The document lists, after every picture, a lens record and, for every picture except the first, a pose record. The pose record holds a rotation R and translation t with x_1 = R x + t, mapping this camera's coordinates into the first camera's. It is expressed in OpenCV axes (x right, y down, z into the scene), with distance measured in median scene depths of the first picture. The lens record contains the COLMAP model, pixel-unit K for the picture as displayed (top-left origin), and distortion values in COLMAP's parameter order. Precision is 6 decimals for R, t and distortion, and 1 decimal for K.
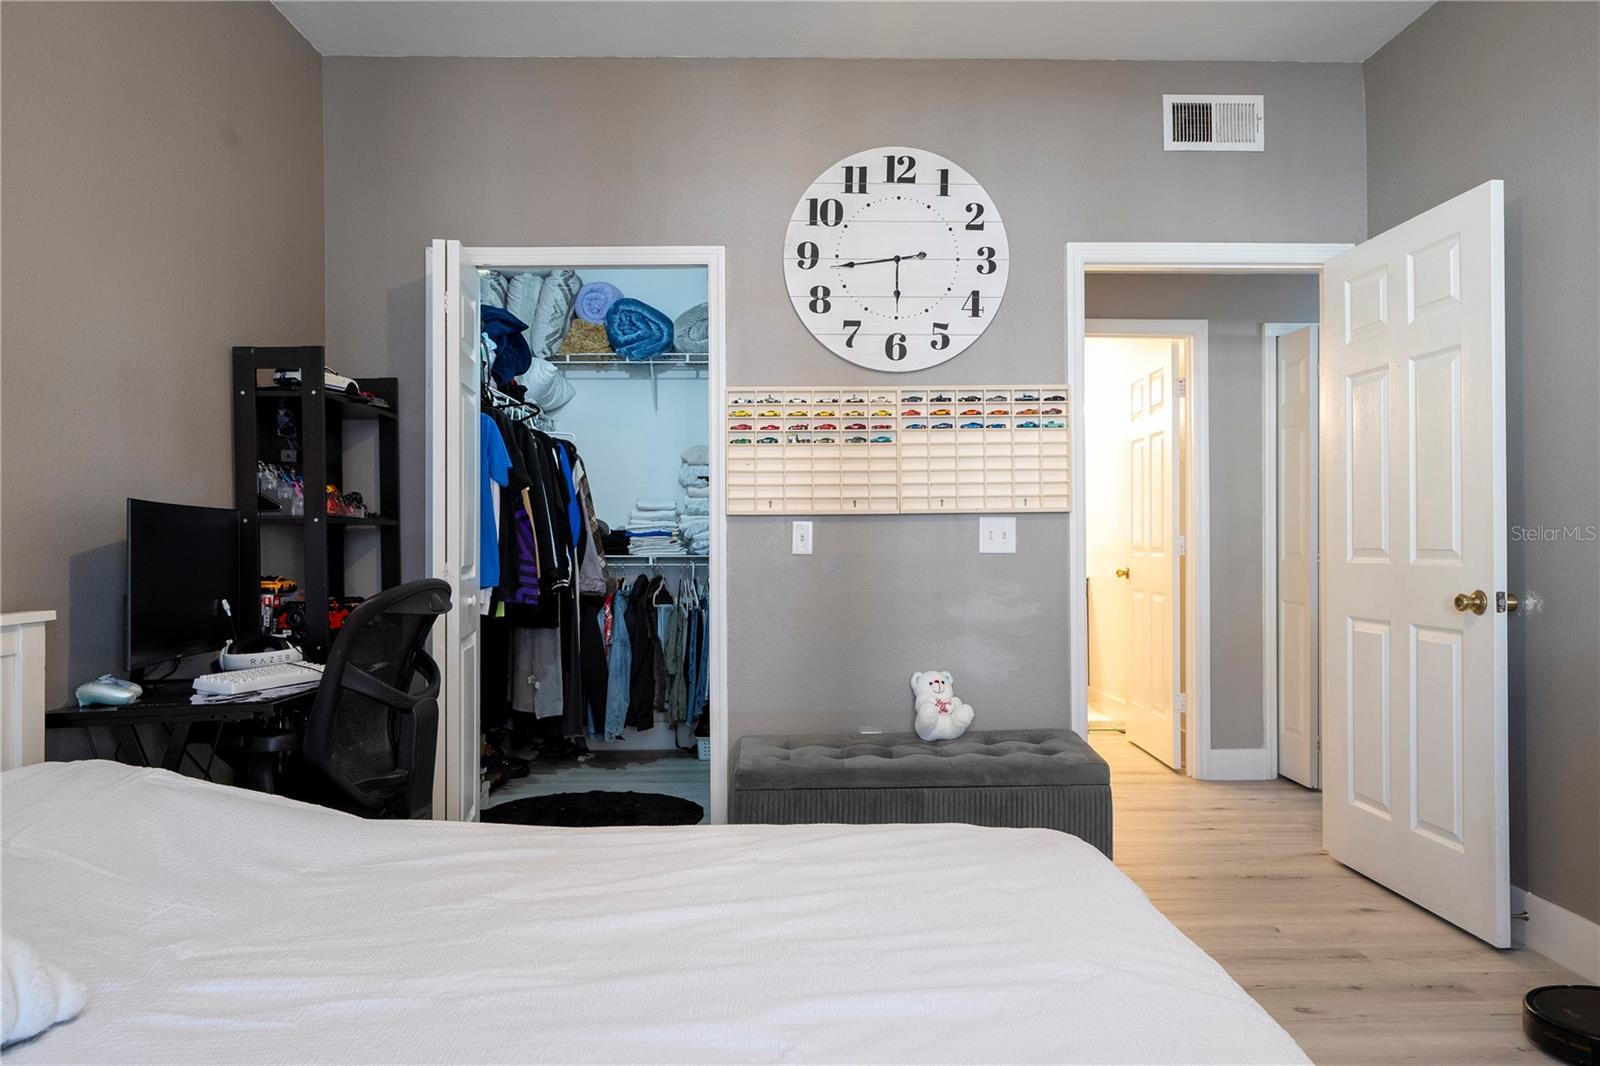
lens RADIAL K [[1103.1, 0, 800.0], [0, 1103.1, 533.0], [0, 0, 1]] dist [-0.006633, 0.001812]
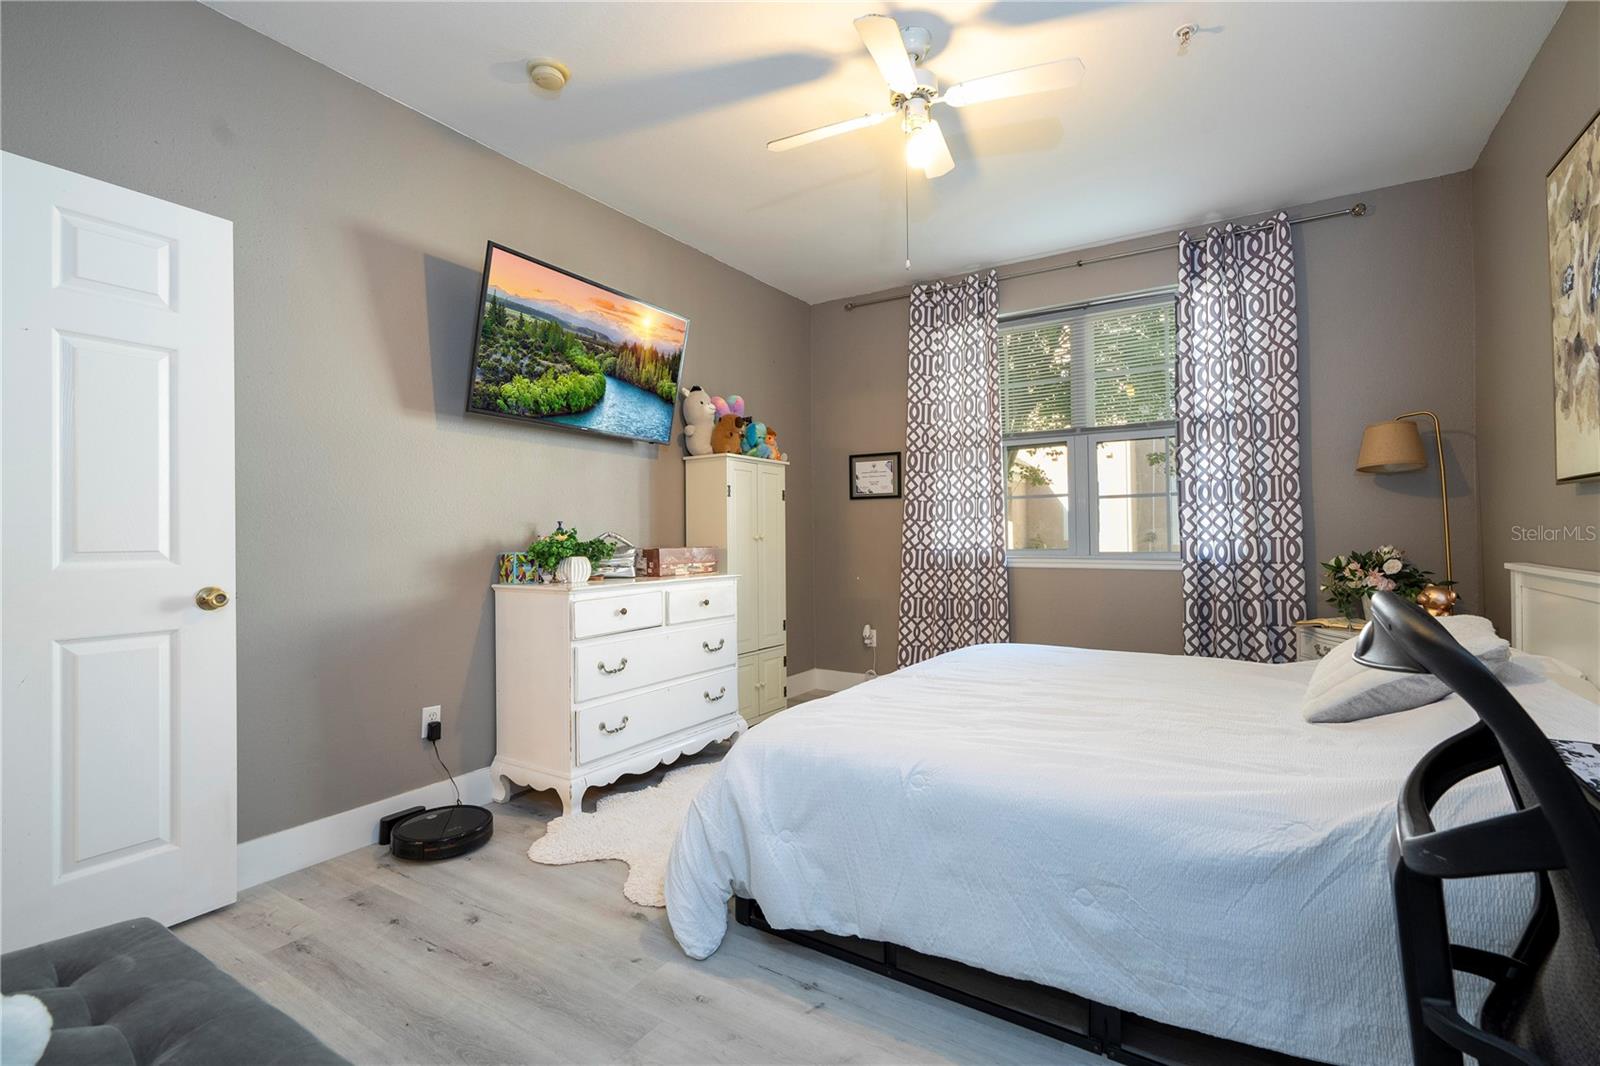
lens RADIAL K [[719.6, 0, 810.2], [0, 719.6, 530.7], [0, 0, 1]] dist [-0.002197, 0.000390]
pose [[-0.837683, 0.016359, 0.545911, -0.189950], [0.007785, 0.999807, -0.018014, 0.010852], [-0.546101, -0.010841, -0.837649, 0.927590]]
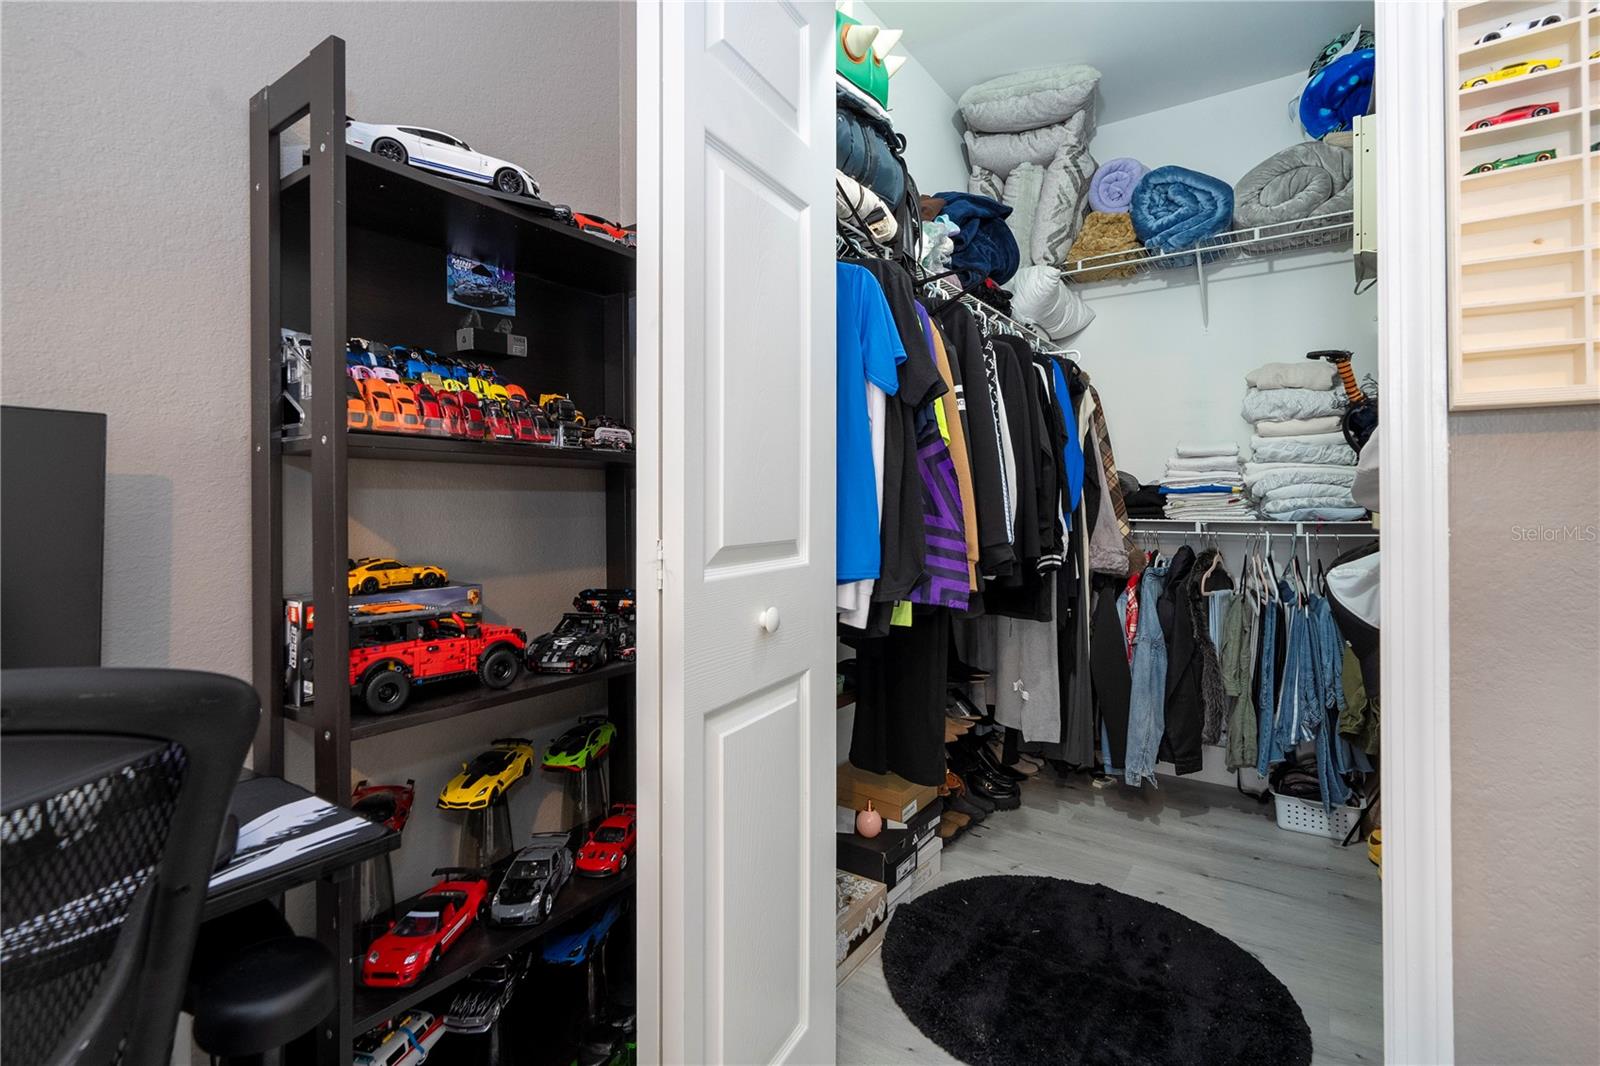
lens RADIAL K [[721.9, 0, 831.9], [0, 721.9, 499.1], [0, 0, 1]] dist [-0.003148, -0.000111]
pose [[0.819219, -0.001197, -0.573479, -0.085317], [0.001530, 0.999999, 0.000099, 0.008852], [0.573478, -0.000959, 0.819220, 0.666088]]
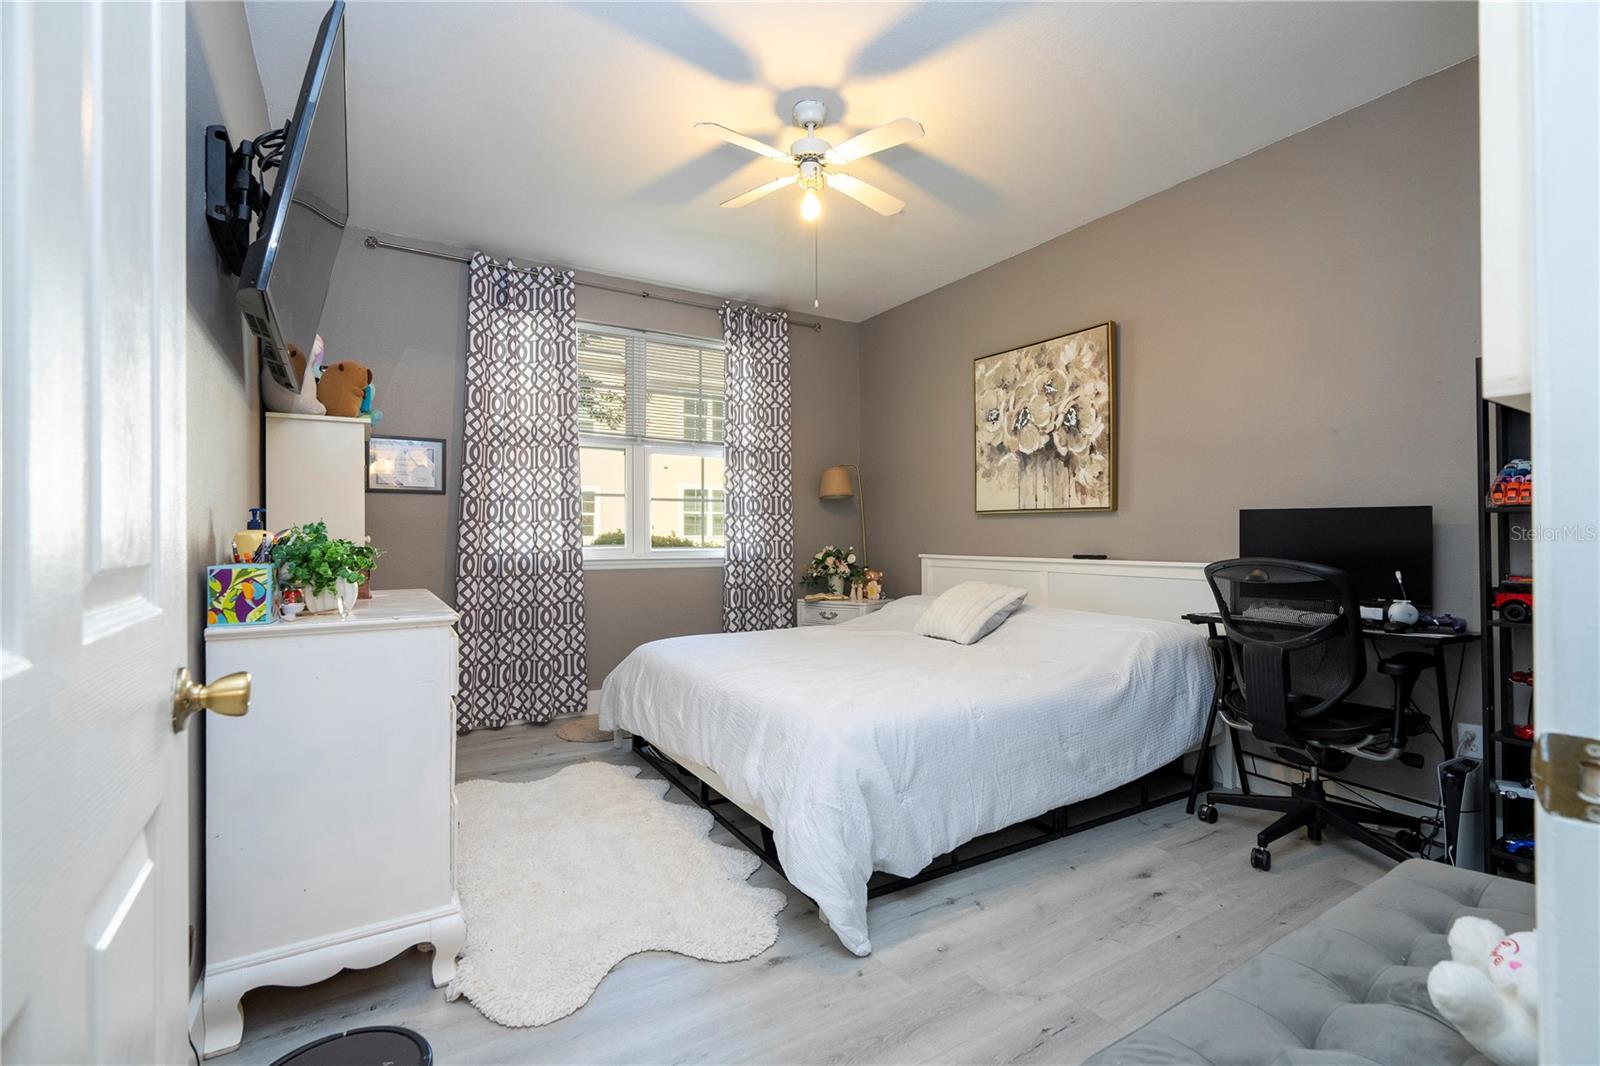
lens RADIAL K [[719.6, 0, 810.2], [0, 719.6, 530.7], [0, 0, 1]] dist [-0.002197, 0.000390]
pose [[-0.856895, 0.003909, -0.515475, 0.410908], [0.012579, 0.999832, -0.013329, 0.007804], [0.515337, -0.017905, -0.856801, 0.970733]]
